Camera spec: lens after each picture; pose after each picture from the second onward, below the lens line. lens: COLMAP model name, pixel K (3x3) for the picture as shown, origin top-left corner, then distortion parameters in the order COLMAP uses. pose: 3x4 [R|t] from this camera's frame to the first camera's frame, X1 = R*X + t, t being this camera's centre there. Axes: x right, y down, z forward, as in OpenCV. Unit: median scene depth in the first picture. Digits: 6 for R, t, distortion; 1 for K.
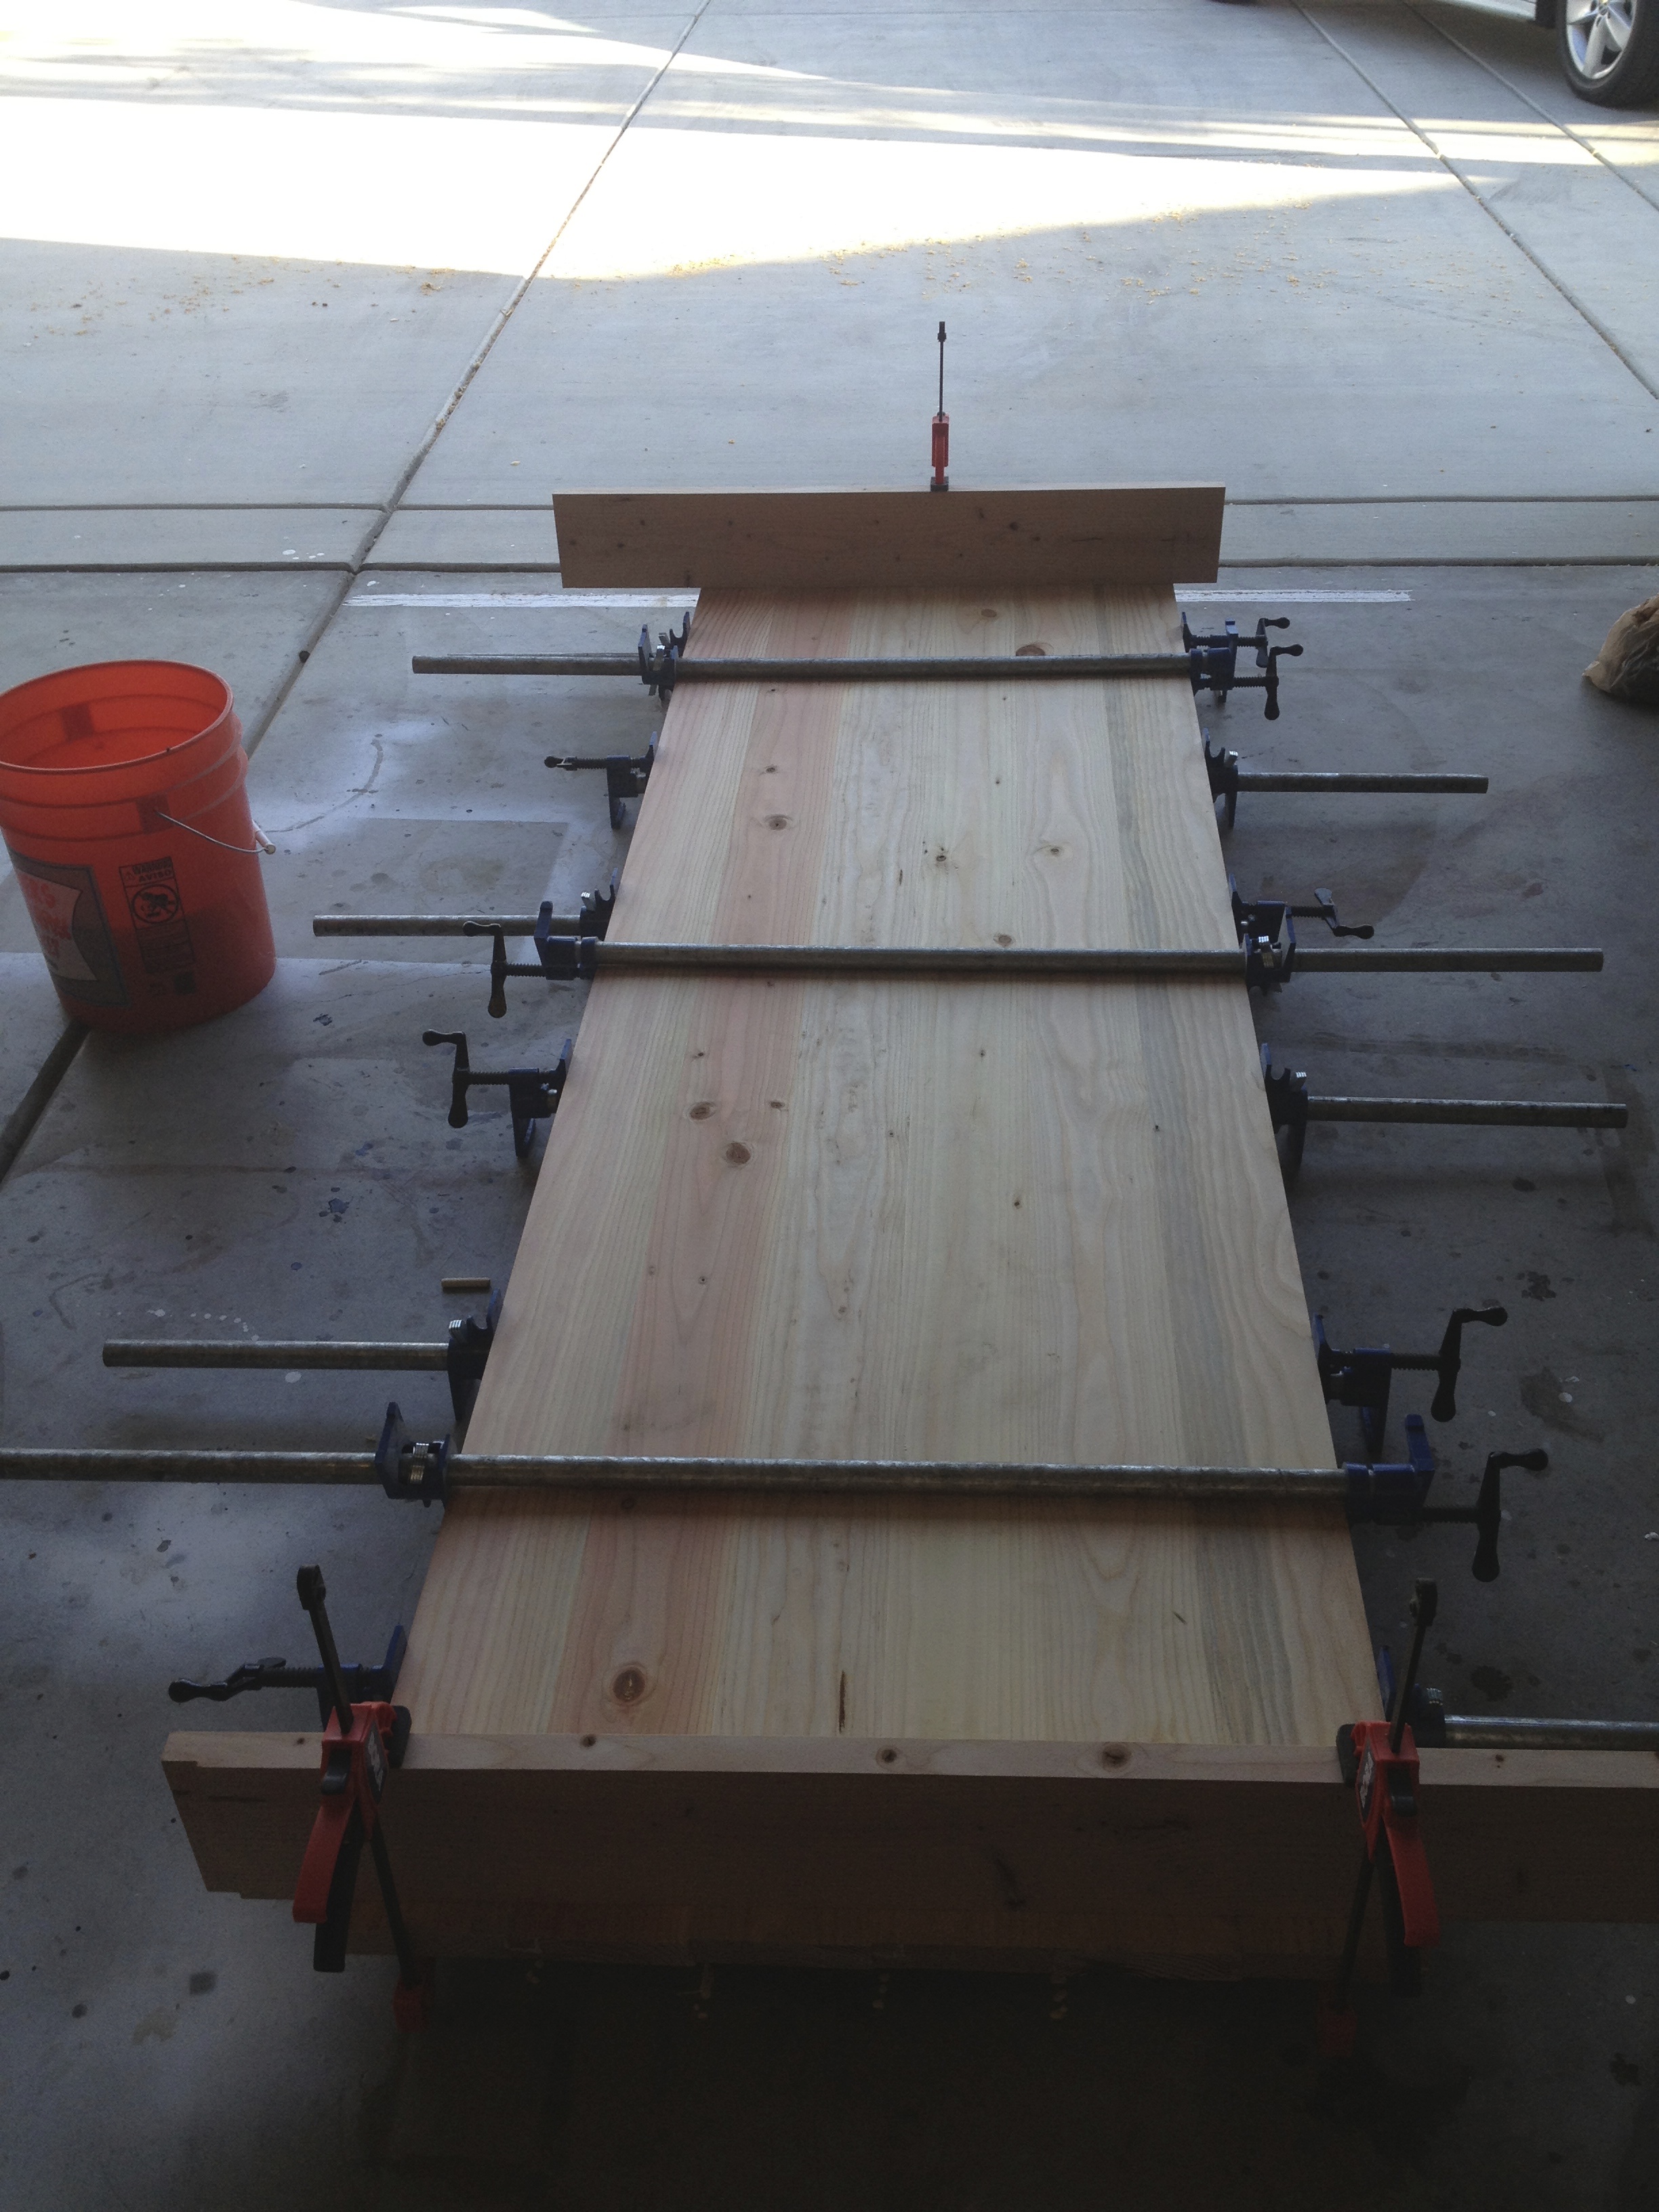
lens RADIAL K [[2062.9, 0, 839.8], [0, 2062.9, 1125.9], [0, 0, 1]] dist [0.139991, -0.319539]
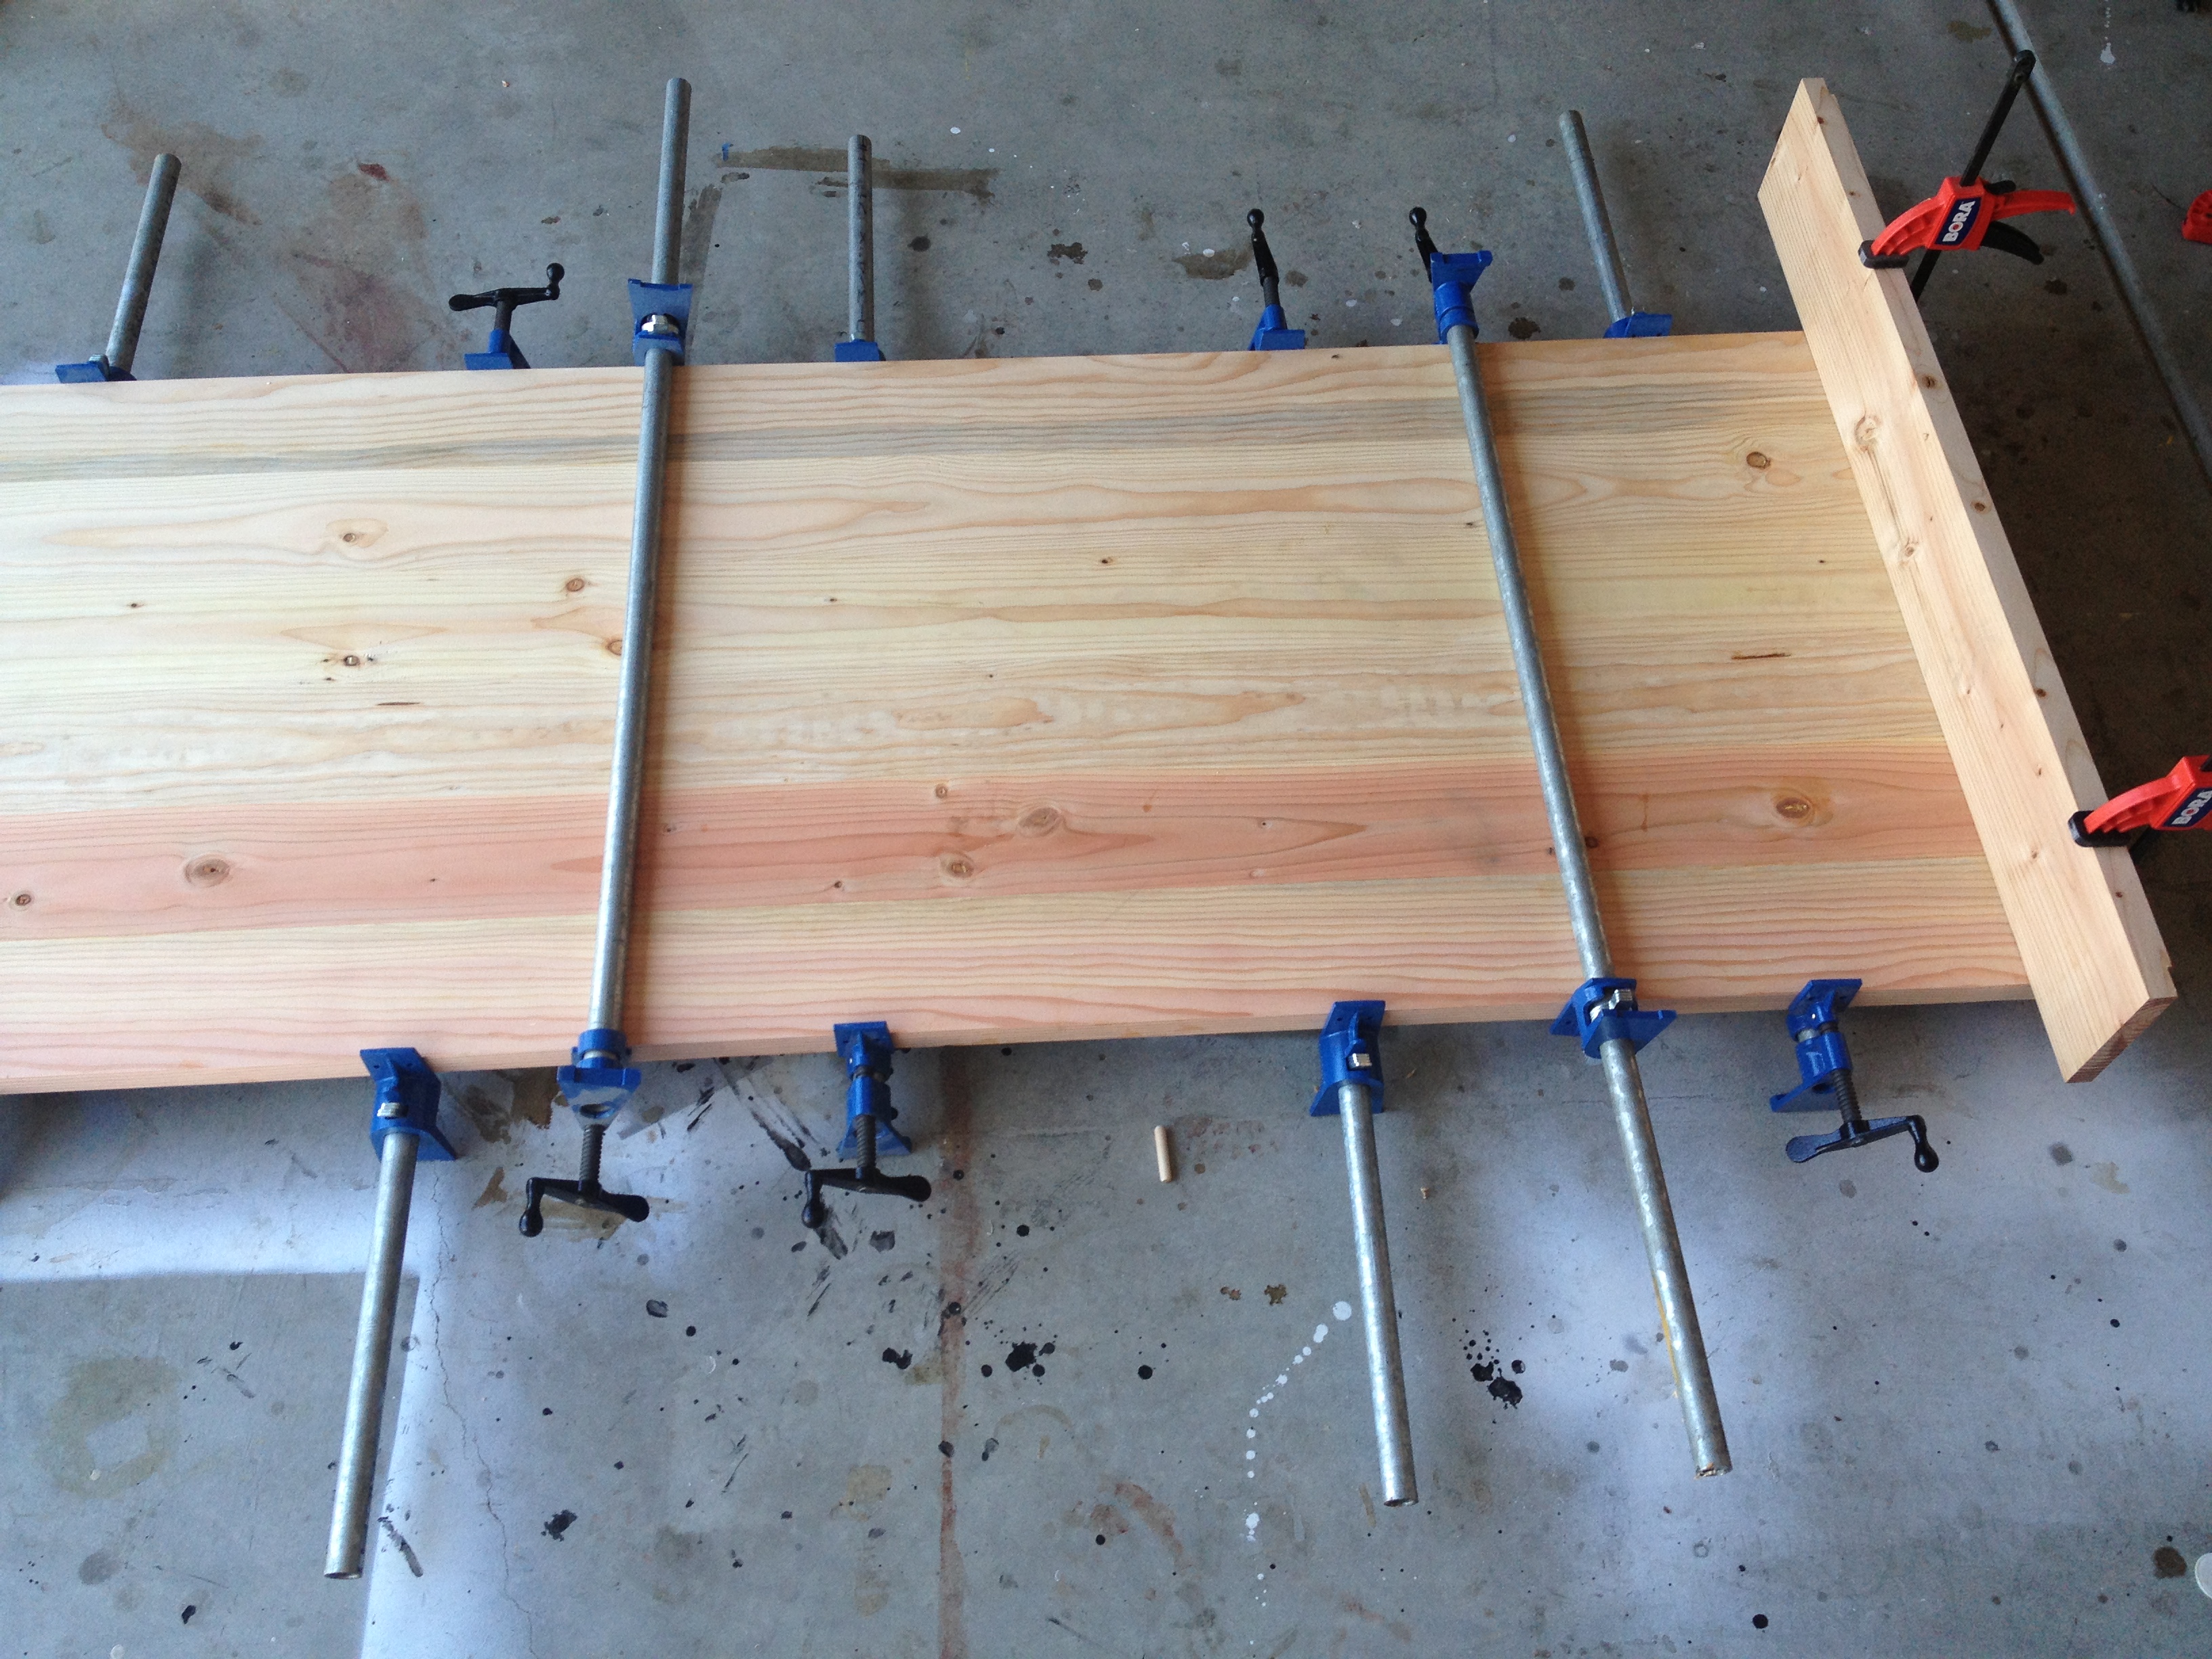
lens RADIAL K [[2062.9, 0, 1106.0], [0, 2062.9, 829.5], [0, 0, 1]] dist [0.139991, -0.319539]
pose [[-0.118854, -0.834398, 0.538195, -0.470267], [0.580962, 0.381127, 0.719184, -0.531728], [-0.805206, 0.398148, 0.439455, 0.549597]]
